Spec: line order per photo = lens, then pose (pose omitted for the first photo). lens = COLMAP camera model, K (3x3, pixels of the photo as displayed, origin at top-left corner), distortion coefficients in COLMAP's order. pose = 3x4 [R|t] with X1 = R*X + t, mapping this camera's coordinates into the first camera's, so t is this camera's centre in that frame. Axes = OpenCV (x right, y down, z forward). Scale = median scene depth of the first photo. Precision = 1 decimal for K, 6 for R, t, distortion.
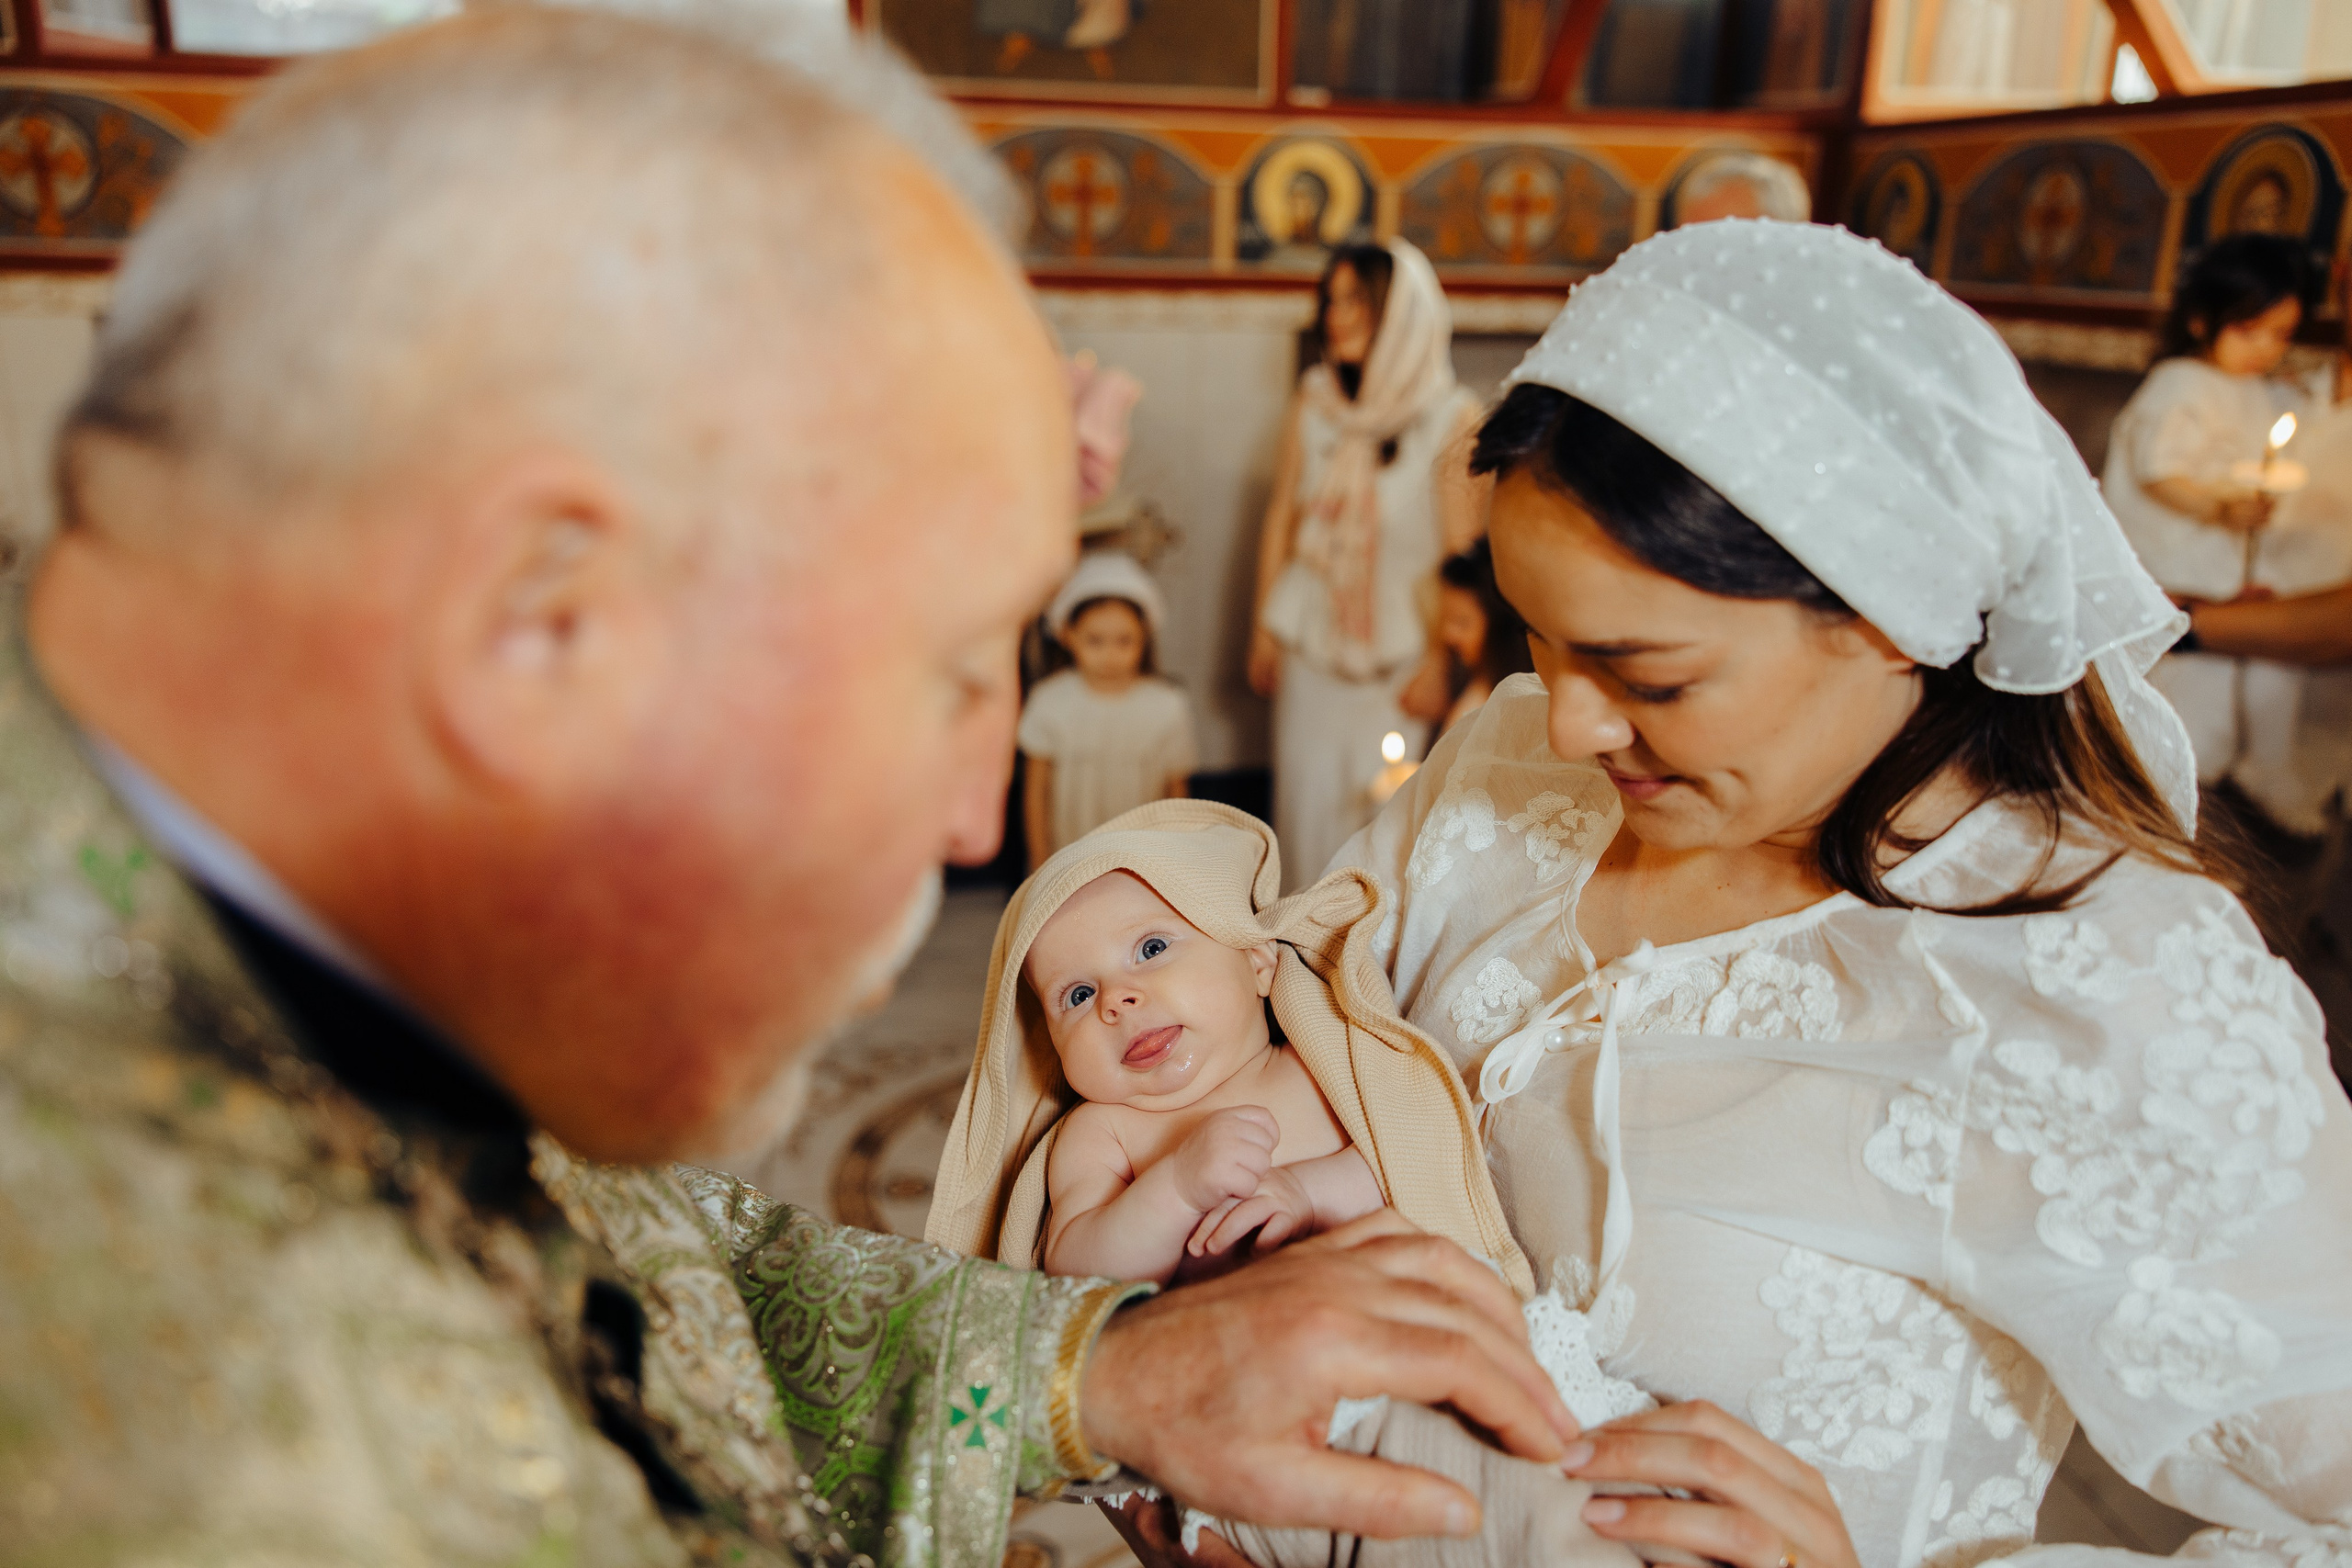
lens RADIAL K [[1805.7, 0, 1202.2], [0, 1805.7, 760.5], [0, 0, 1]] dist [0.047671, -0.017622]
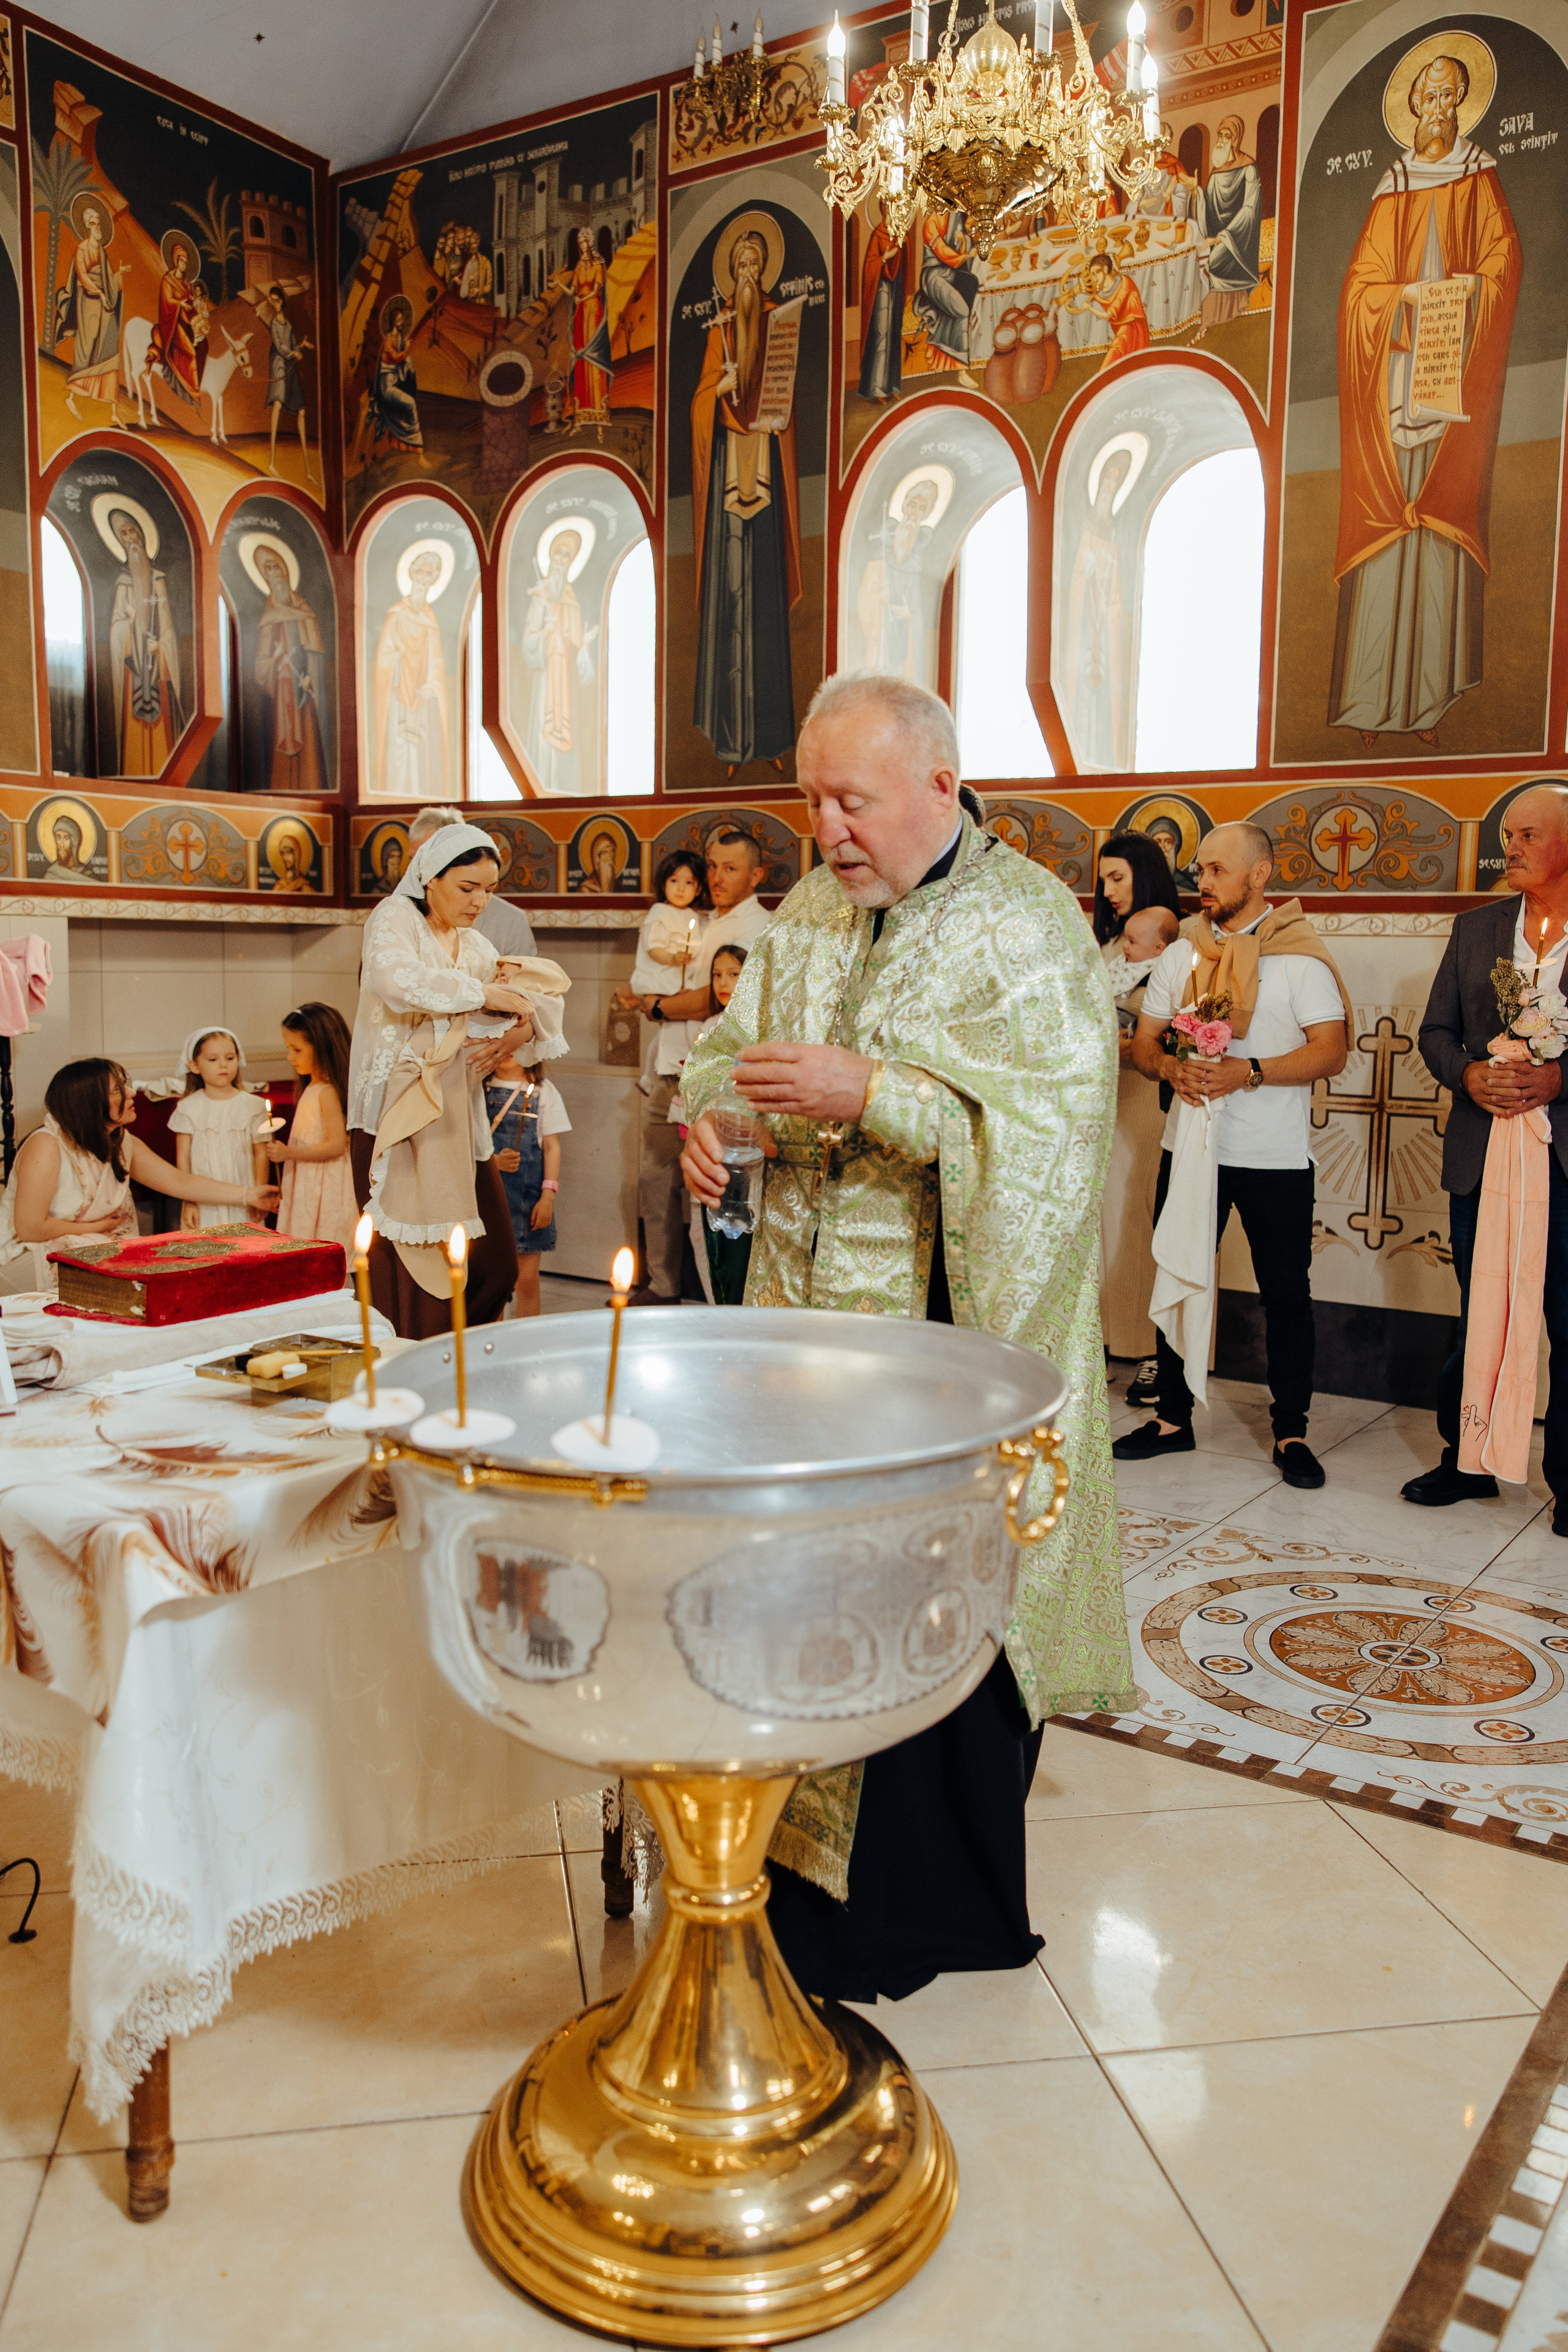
lens RADIAL K [[1805.9, 0, 749.0], [0, 1805.9, 1138.2], [0, 0, 1]] dist [0.047671, -0.017622]
pose [[0.716720, -0.090316, 0.691488, -0.634705], [0.205094, 0.975024, -0.085229, 0.195608], [-0.666520, 0.202905, 0.717343, -0.456137]]
